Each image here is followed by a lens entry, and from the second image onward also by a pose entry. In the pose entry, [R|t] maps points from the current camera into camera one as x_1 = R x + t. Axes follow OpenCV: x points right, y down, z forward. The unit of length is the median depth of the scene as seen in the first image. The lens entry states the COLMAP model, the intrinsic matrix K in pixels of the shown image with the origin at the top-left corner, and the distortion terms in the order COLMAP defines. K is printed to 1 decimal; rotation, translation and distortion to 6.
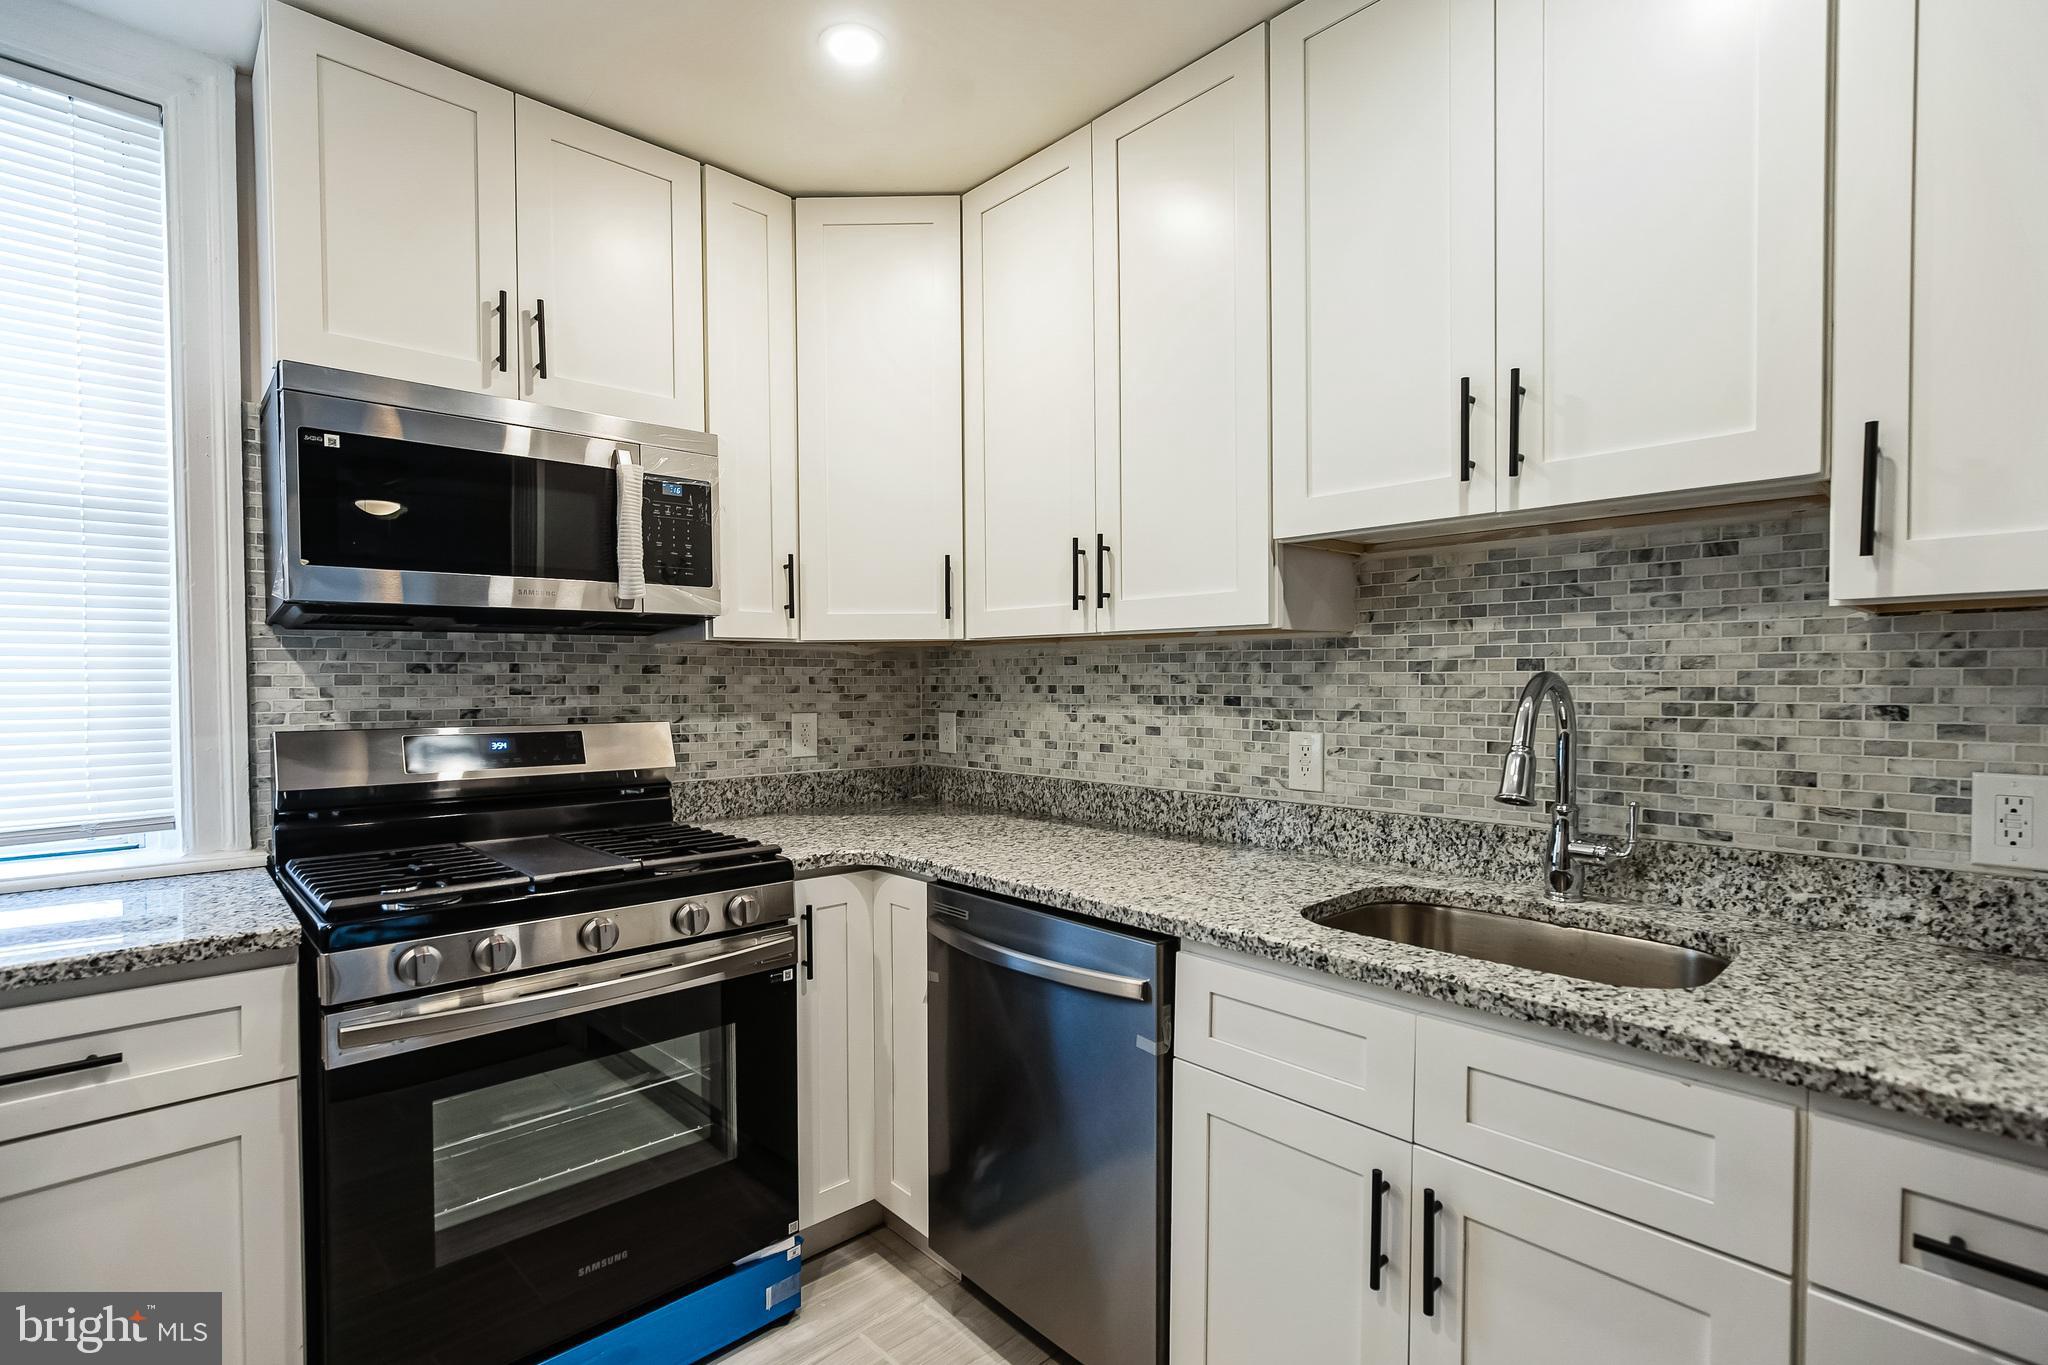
lens RADIAL K [[941.7, 0, 1040.1], [0, 941.7, 679.2], [0, 0, 1]] dist [-0.014807, 0.004696]
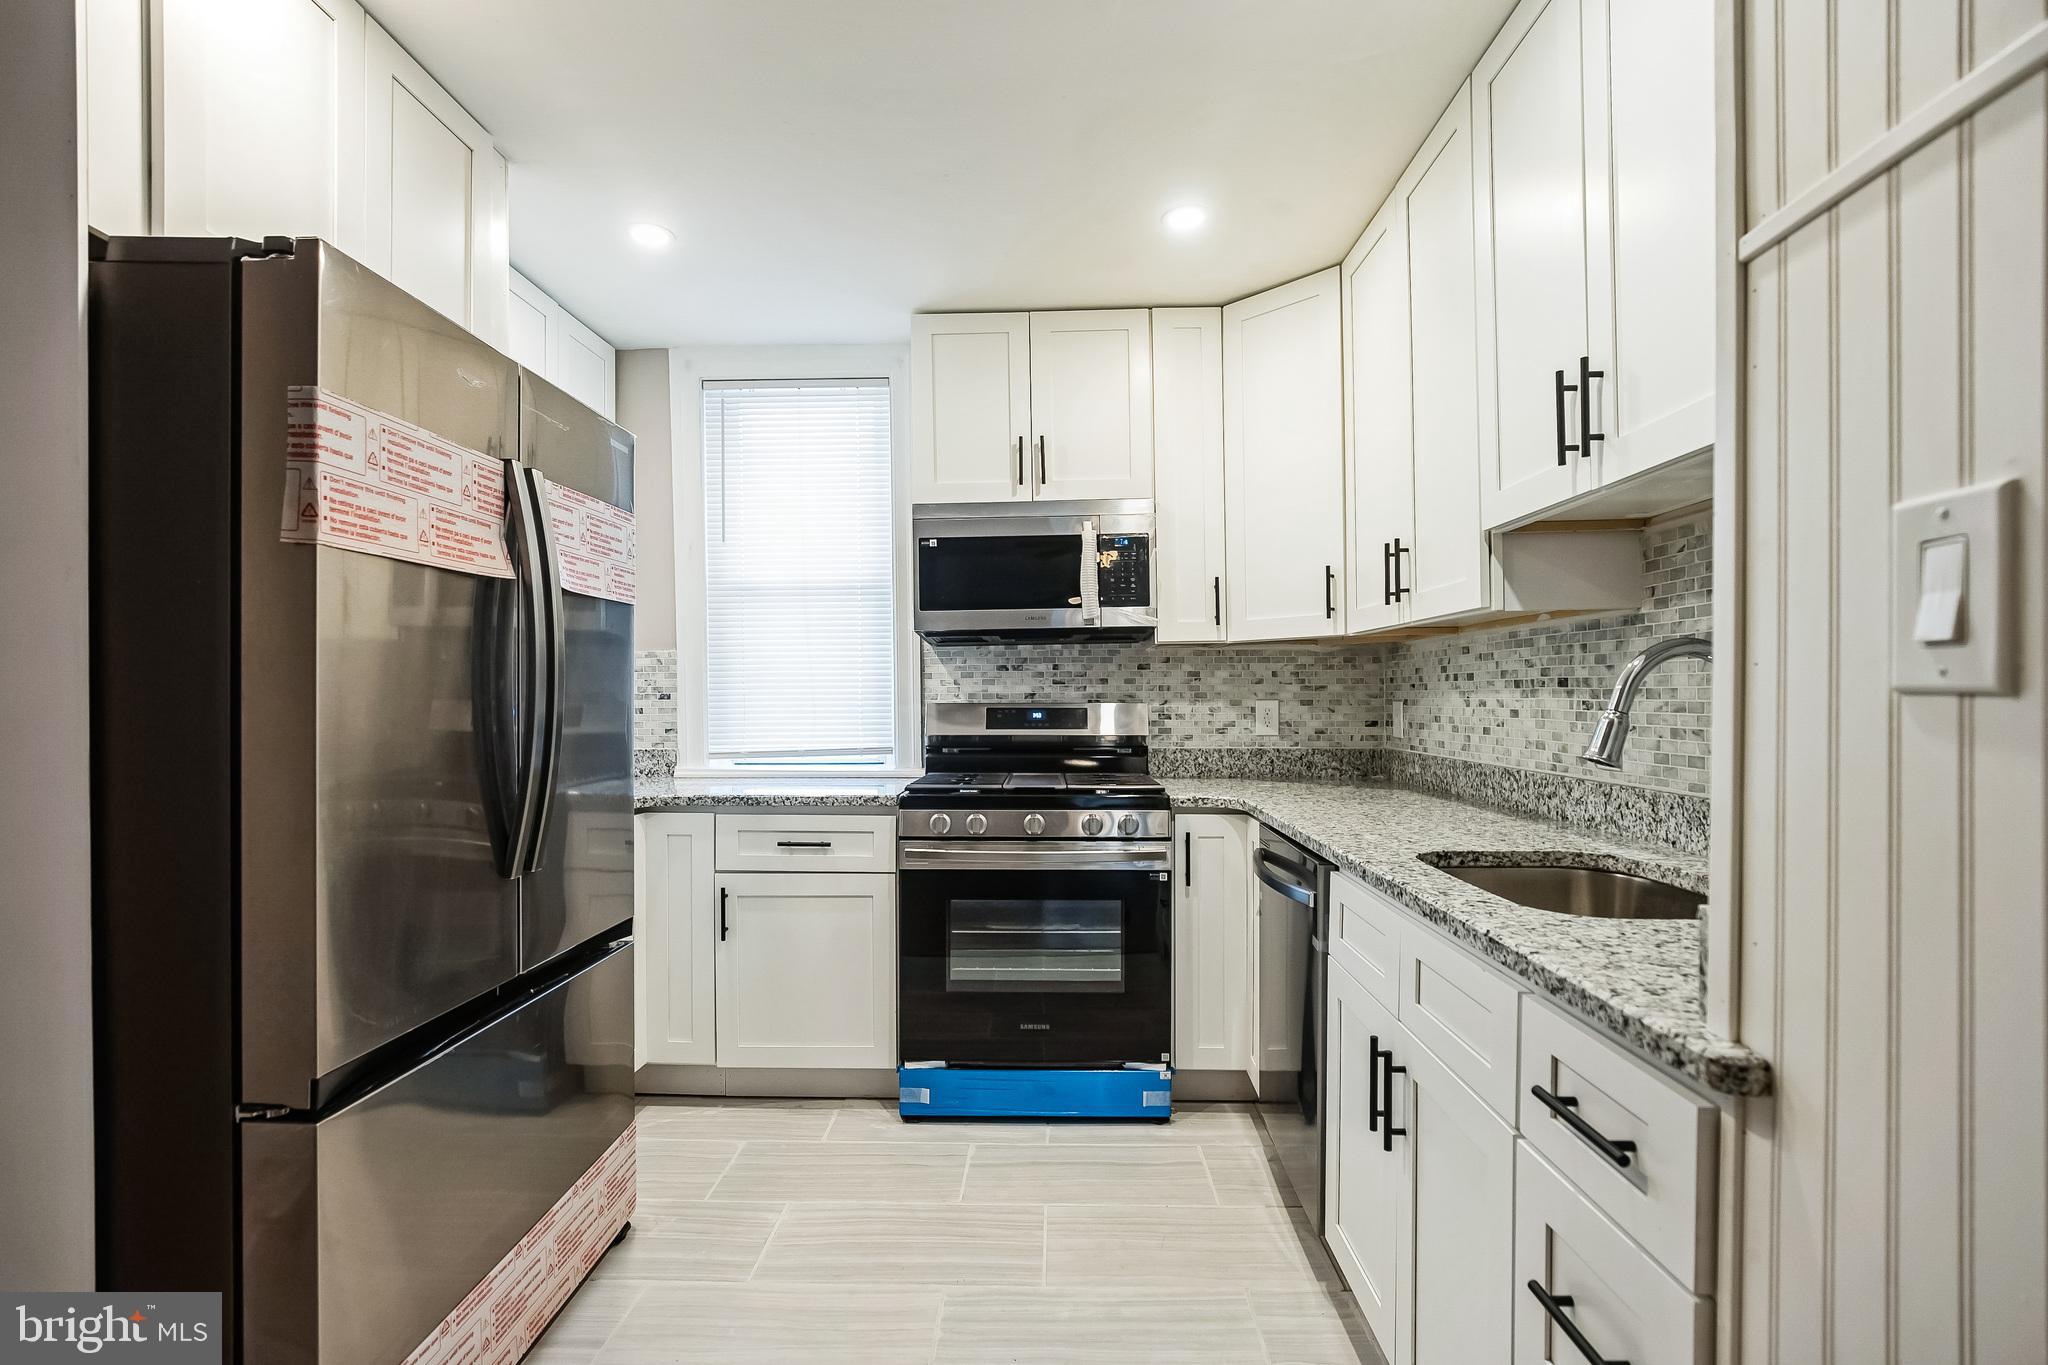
lens RADIAL K [[941.7, 0, 1034.6], [0, 941.7, 715.9], [0, 0, 1]] dist [-0.014807, 0.004696]
pose [[0.707894, 0.012837, -0.706202, 0.598072], [0.005291, 0.999710, 0.023476, 0.037686], [0.706299, -0.020355, 0.707621, -0.142296]]
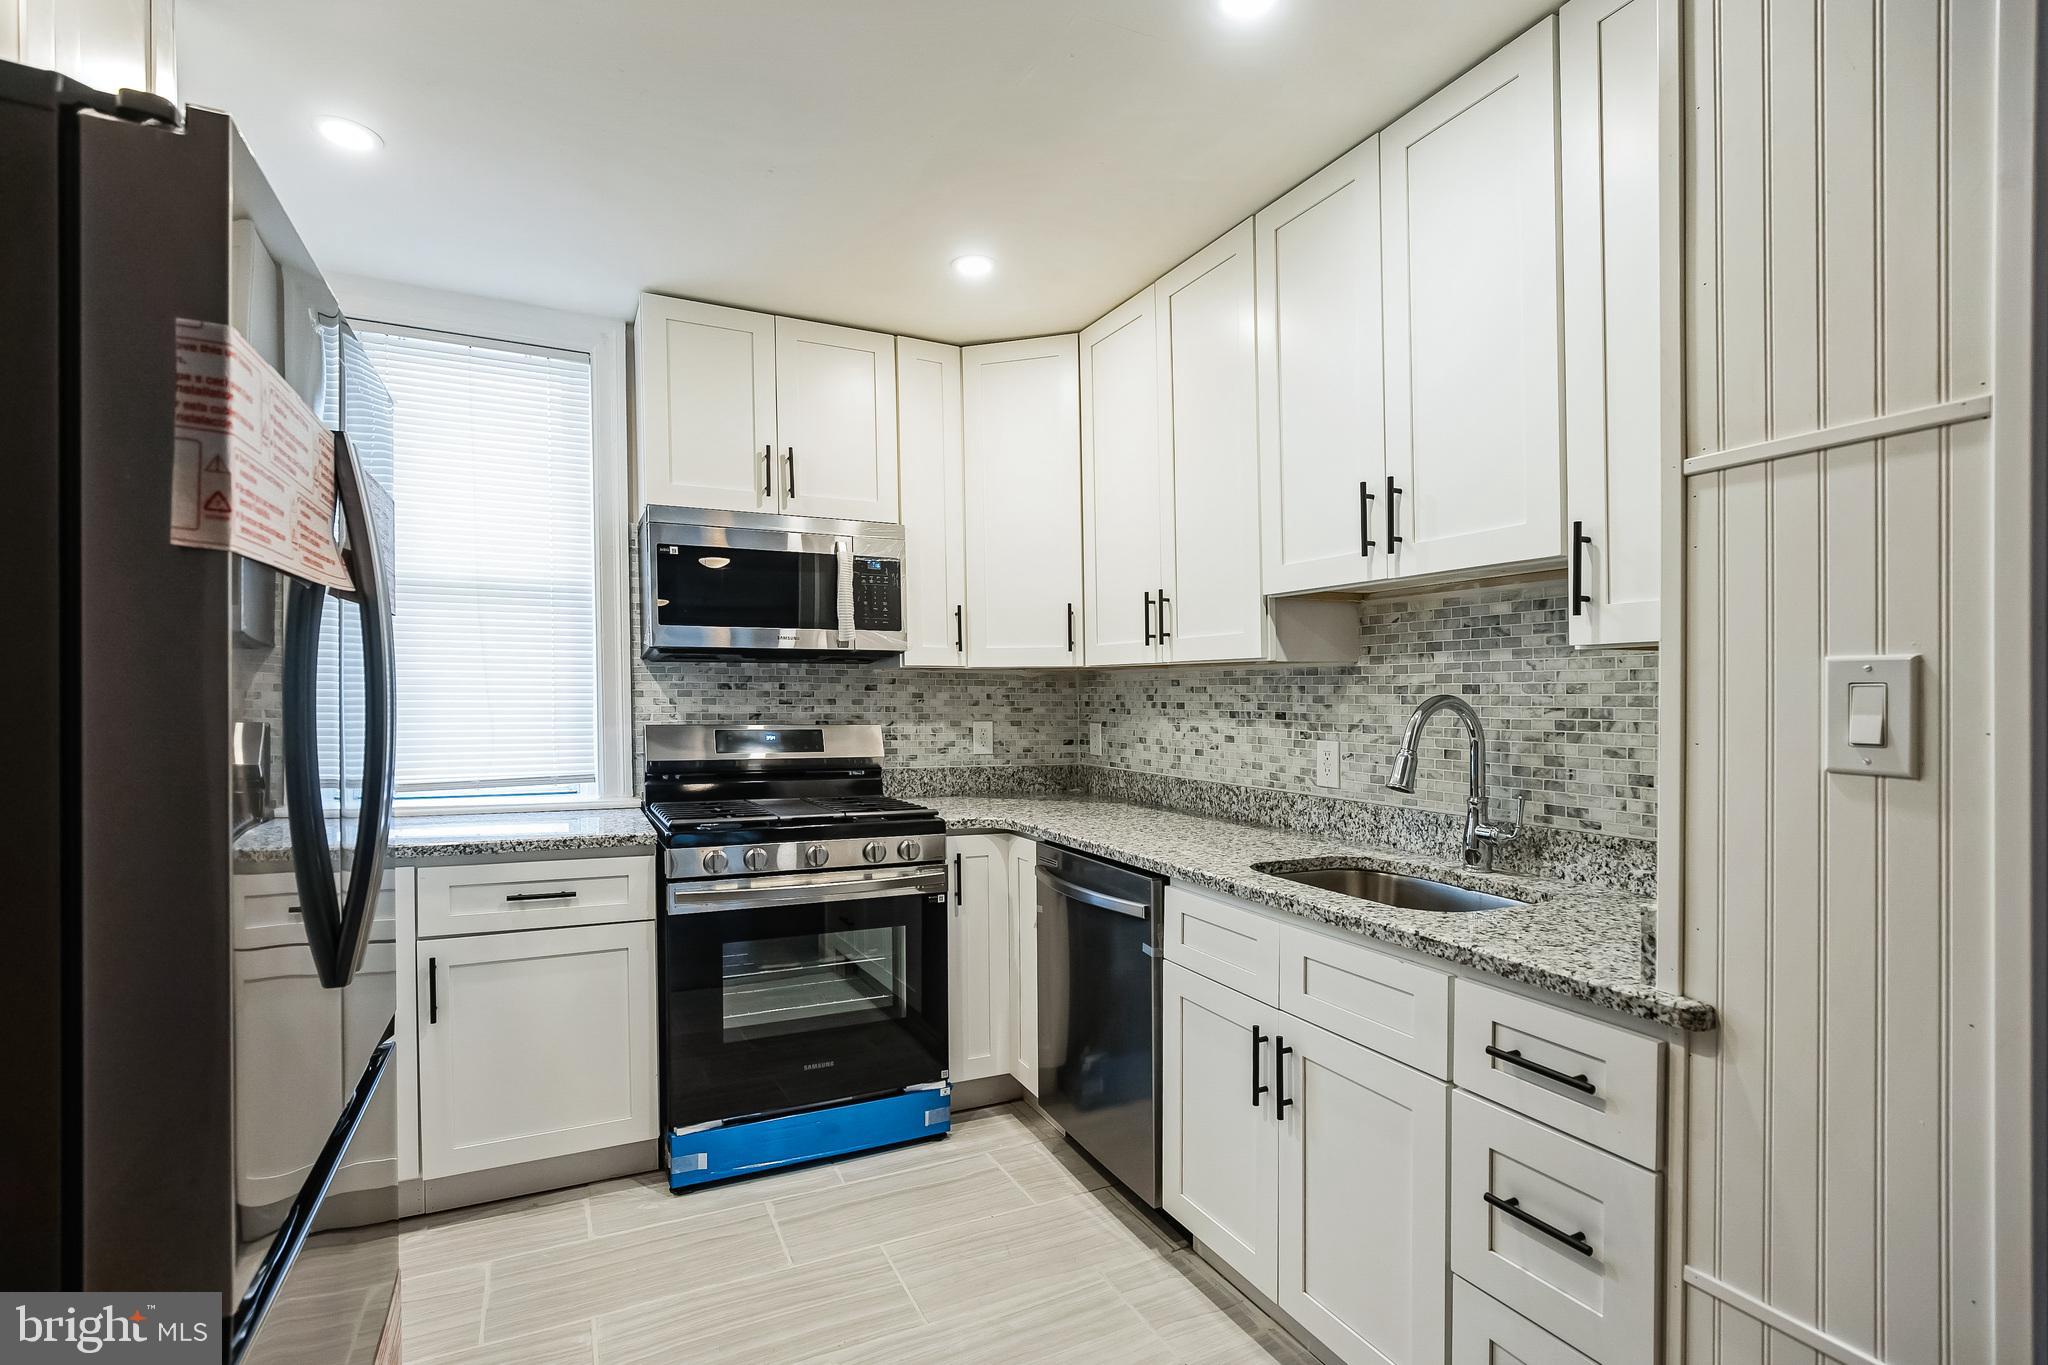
lens RADIAL K [[941.7, 0, 1026.3], [0, 941.7, 713.2], [0, 0, 1]] dist [-0.014807, 0.004696]
pose [[0.954343, 0.014461, -0.298363, 0.293300], [-0.009035, 0.999768, 0.019555, -0.002148], [0.298577, -0.015966, 0.954252, -0.352846]]
